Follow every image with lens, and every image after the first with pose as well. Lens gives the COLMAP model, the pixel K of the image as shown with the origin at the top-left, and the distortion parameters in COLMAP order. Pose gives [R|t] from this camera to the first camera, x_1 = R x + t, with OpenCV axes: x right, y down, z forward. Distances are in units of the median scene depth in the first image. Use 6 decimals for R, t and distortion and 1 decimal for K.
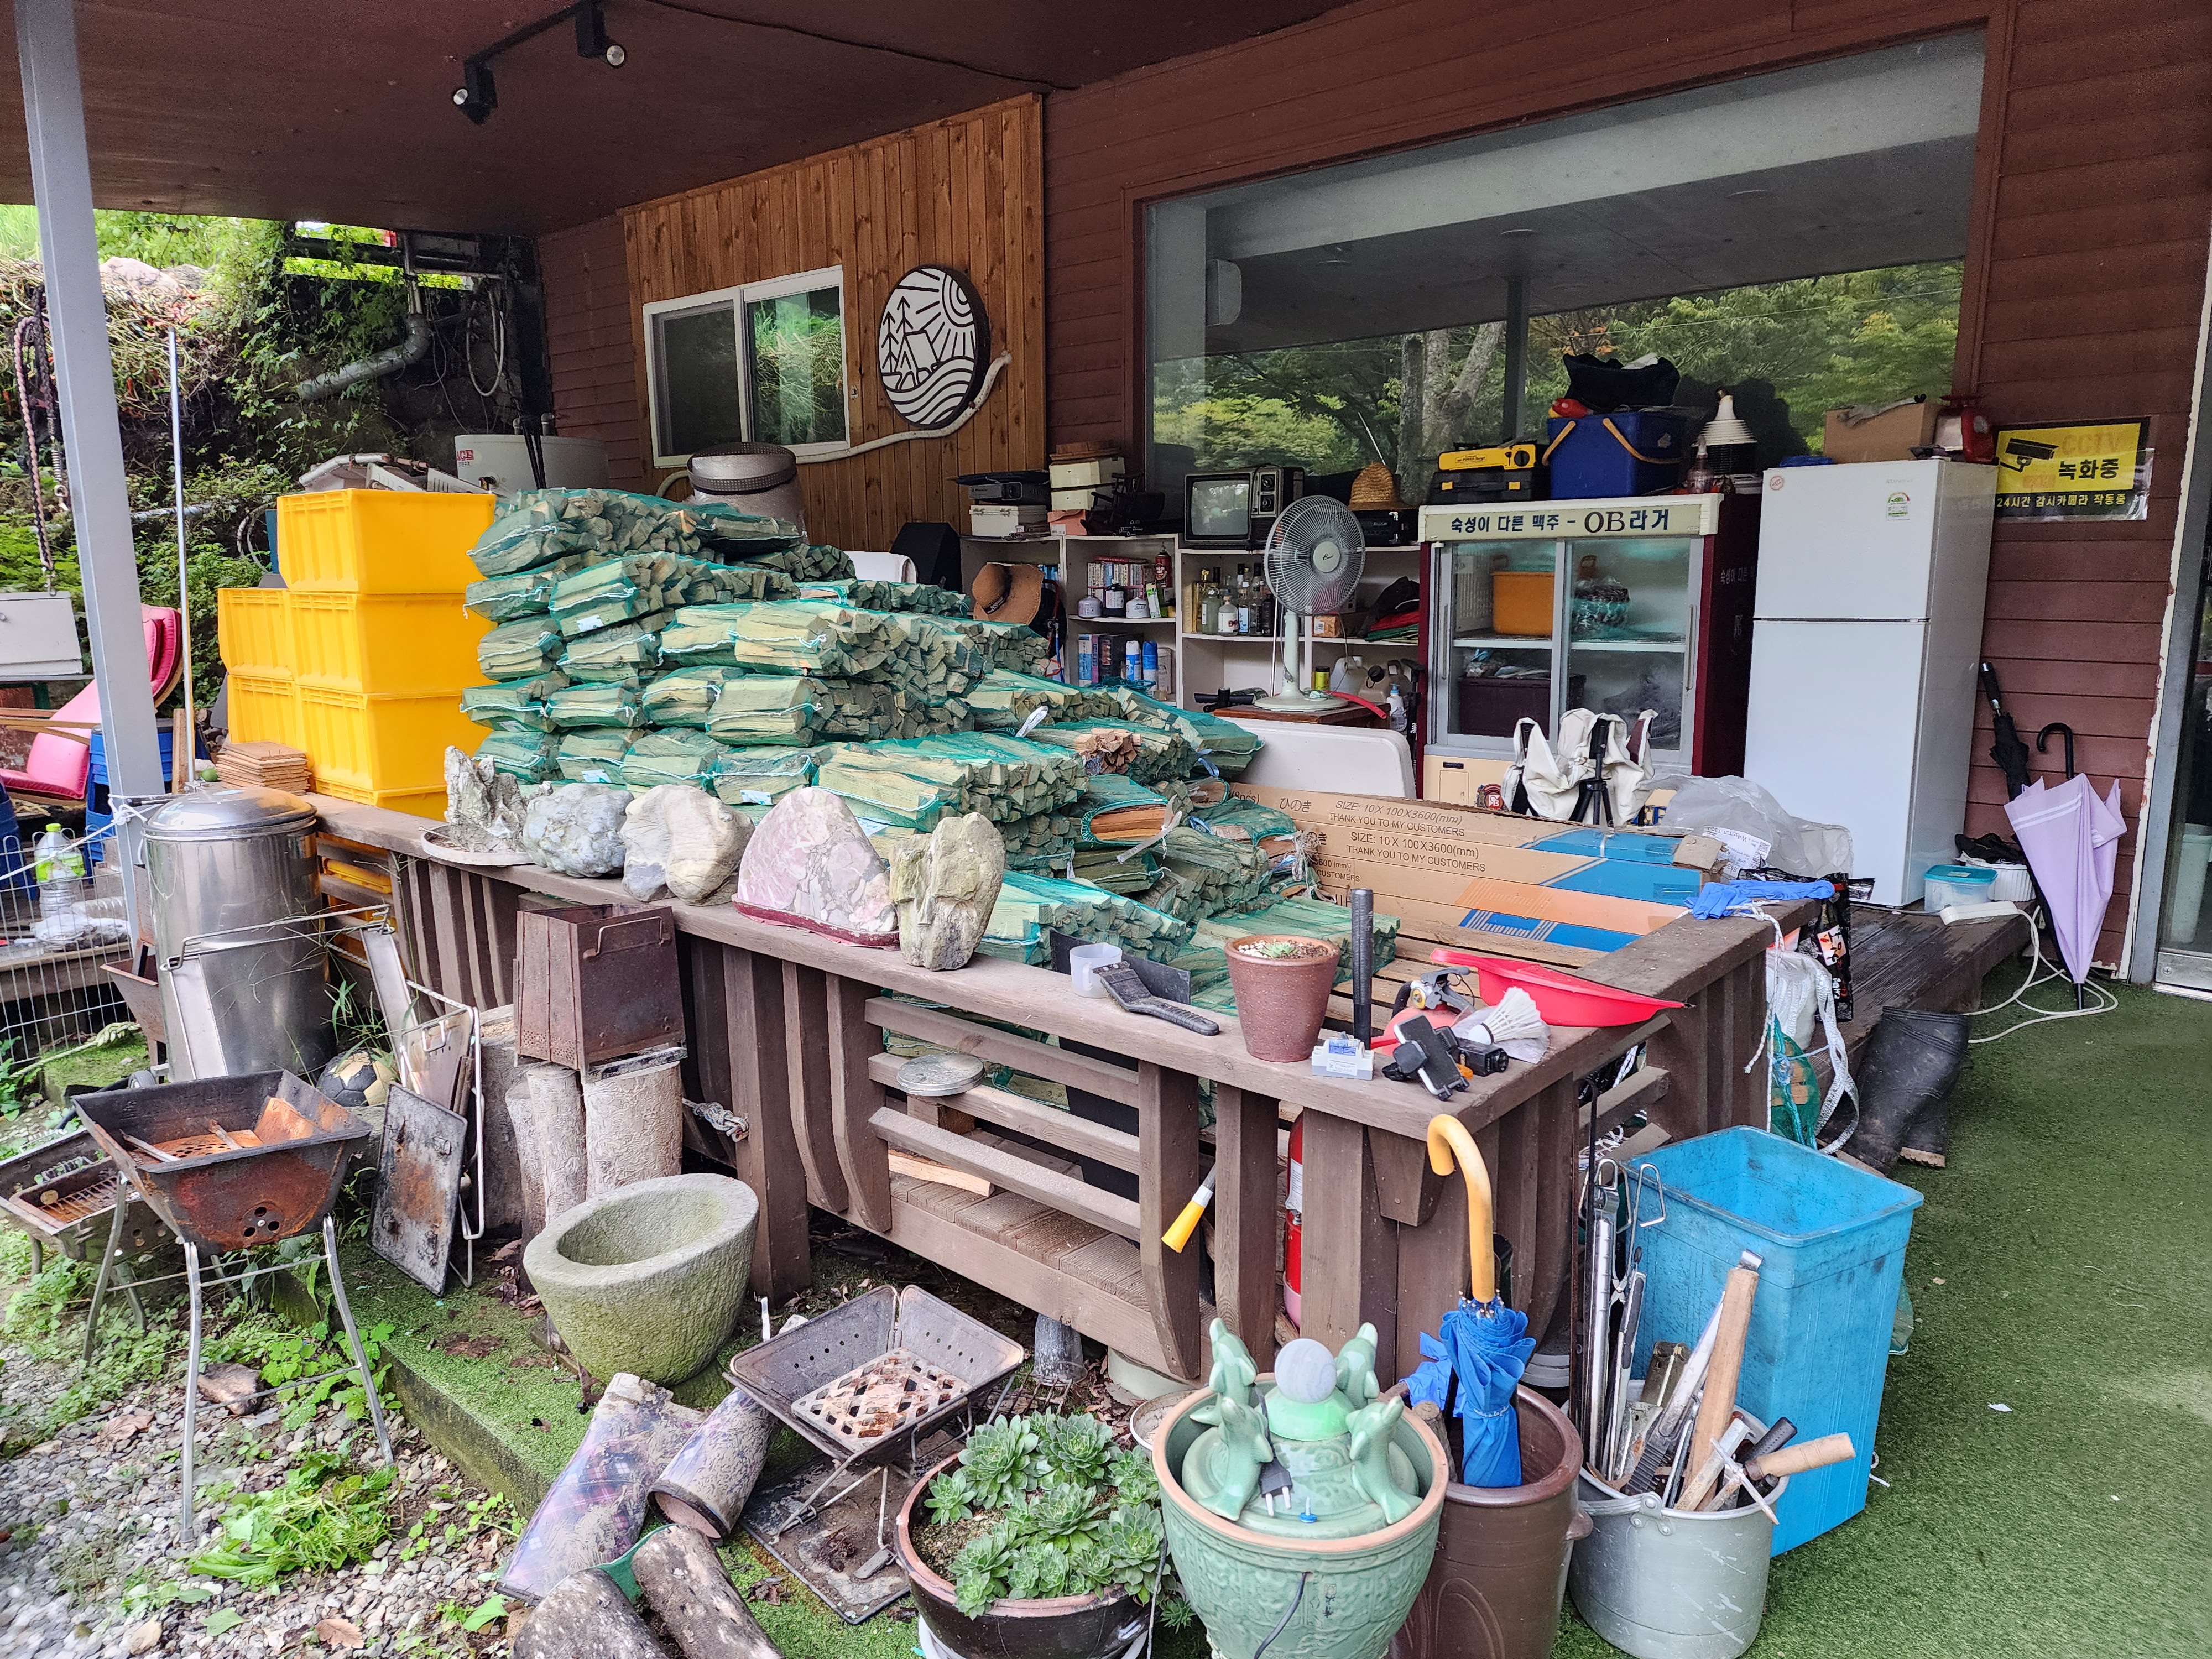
lens RADIAL K [[1489.5, 0, 1112.9], [0, 1489.5, 835.5], [0, 0, 1]] dist [0.050036, -0.041497]
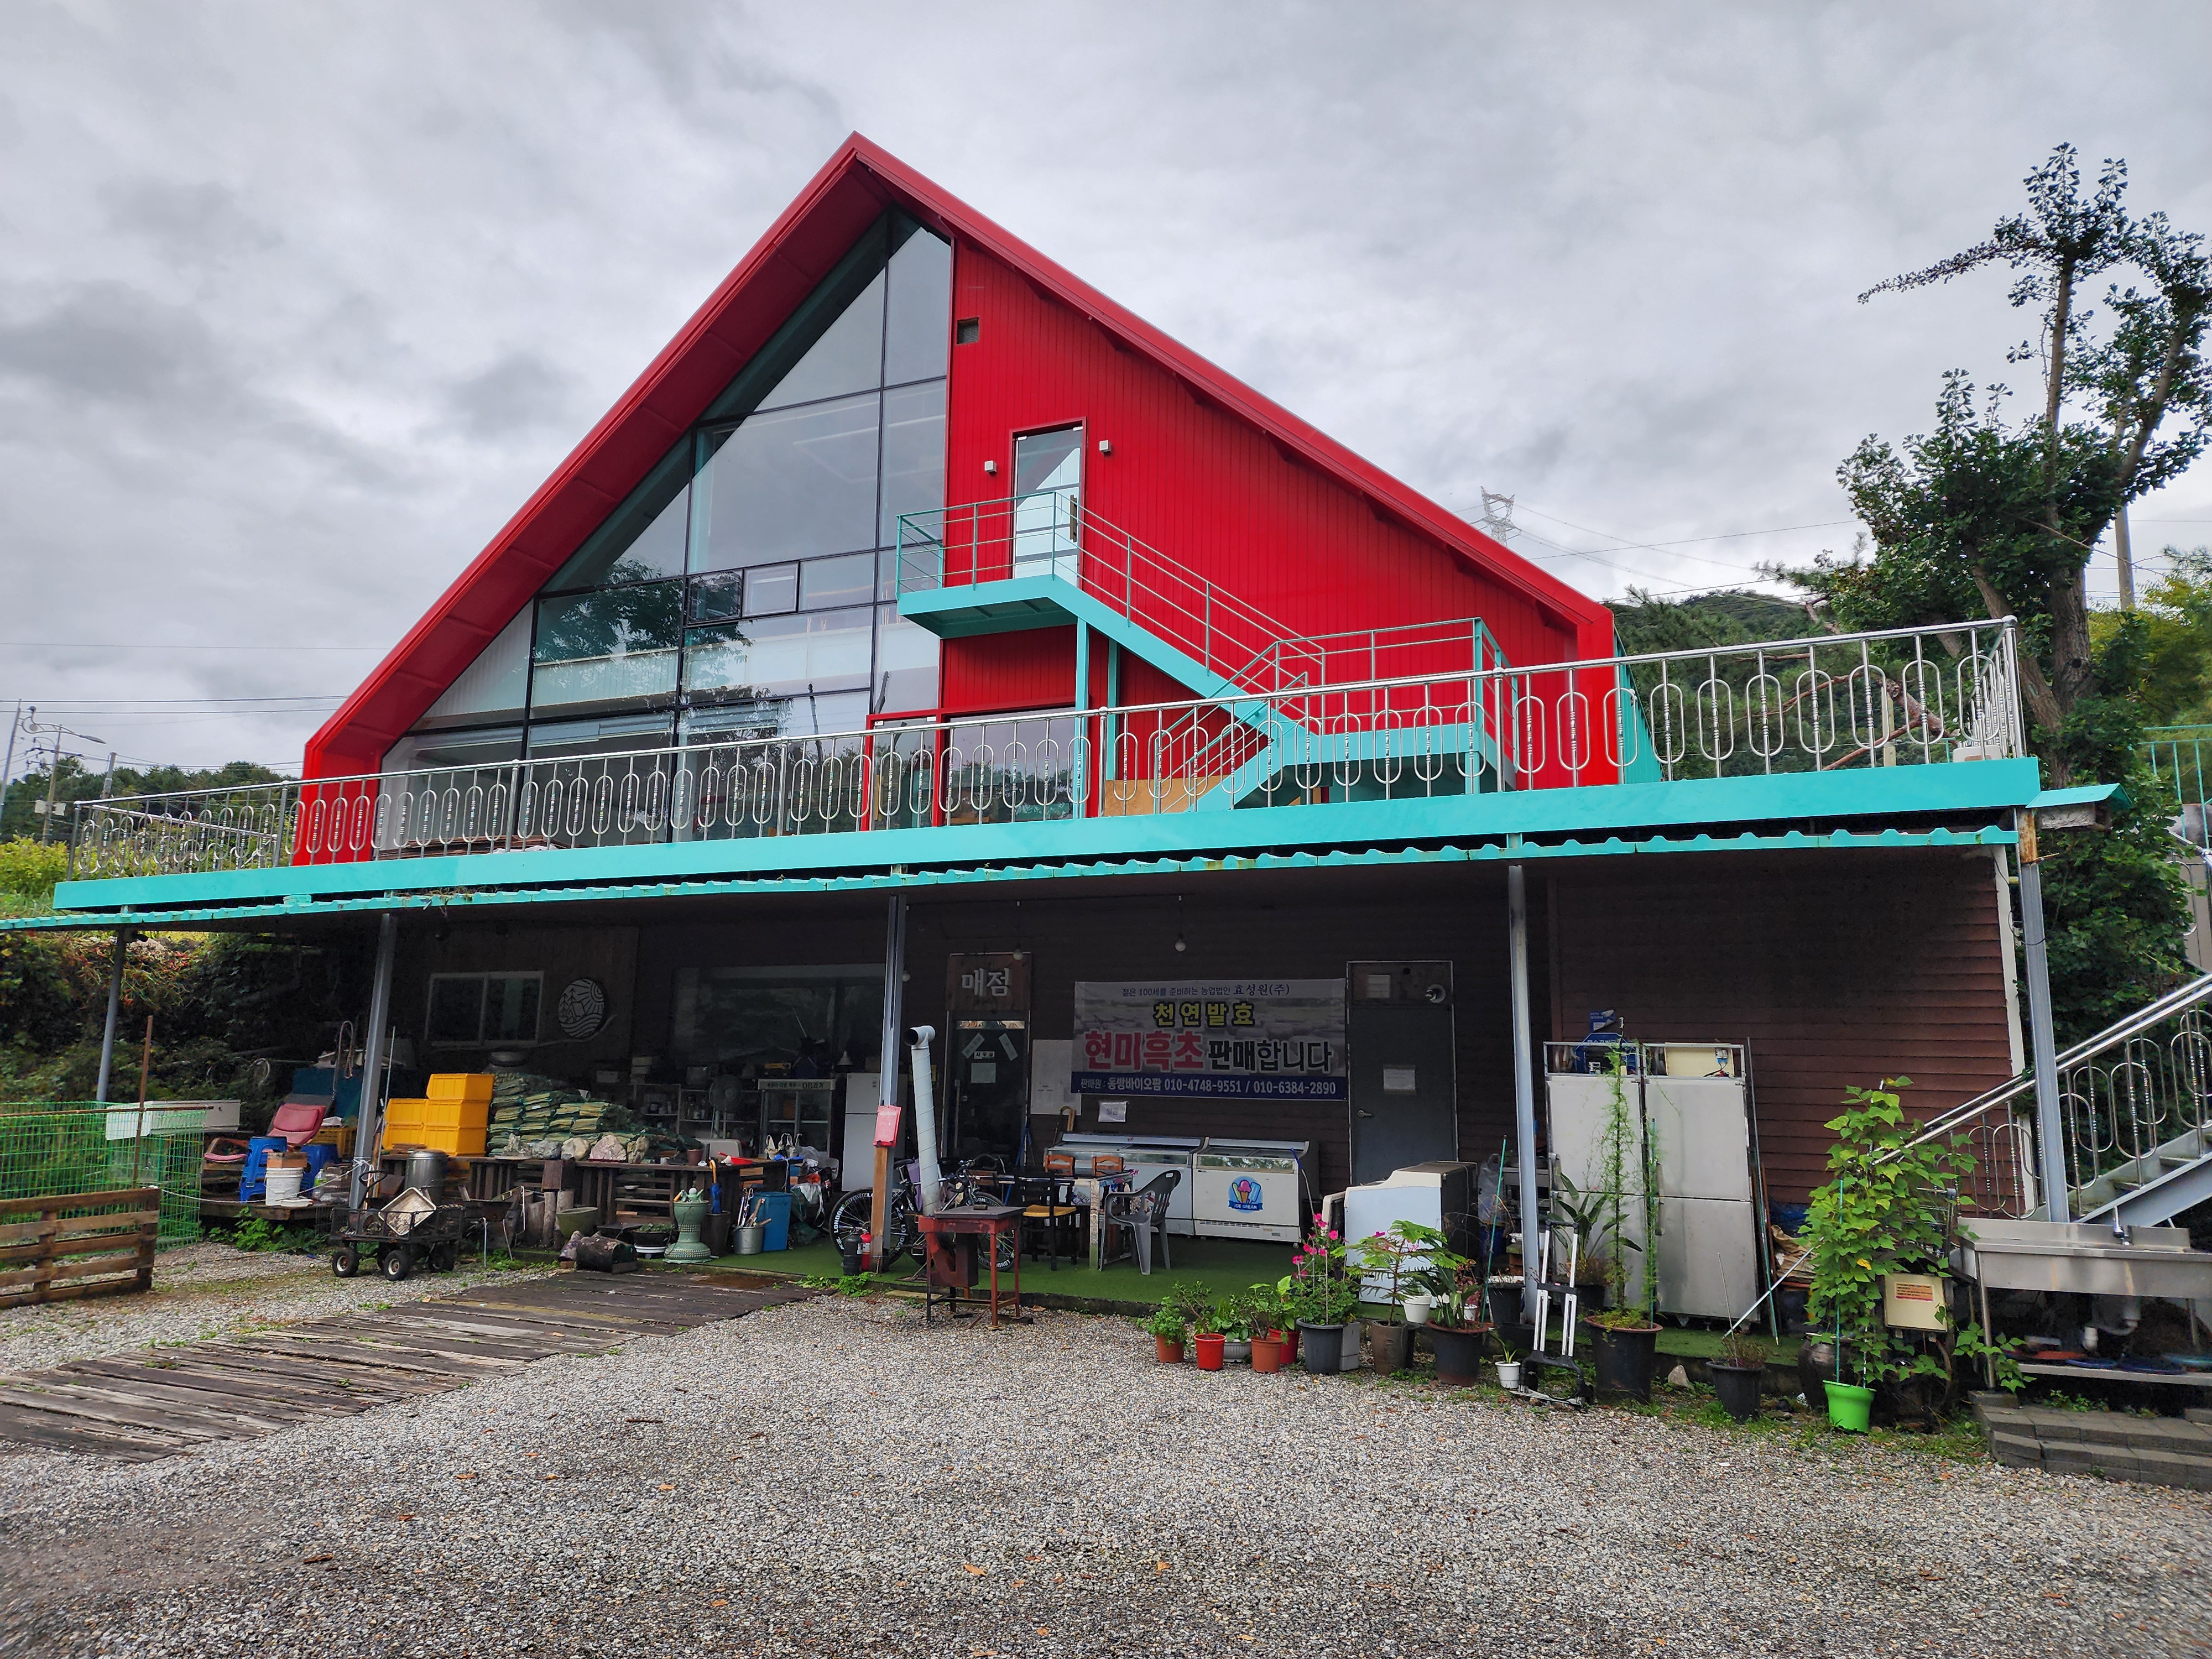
lens RADIAL K [[1489.5, 0, 1120.5], [0, 1489.5, 838.5], [0, 0, 1]] dist [0.050036, -0.041497]
pose [[0.944810, 0.075862, 0.318714, -0.113888], [0.037685, 0.941199, -0.335744, 0.363496], [-0.325443, 0.329226, 0.886396, -2.047705]]
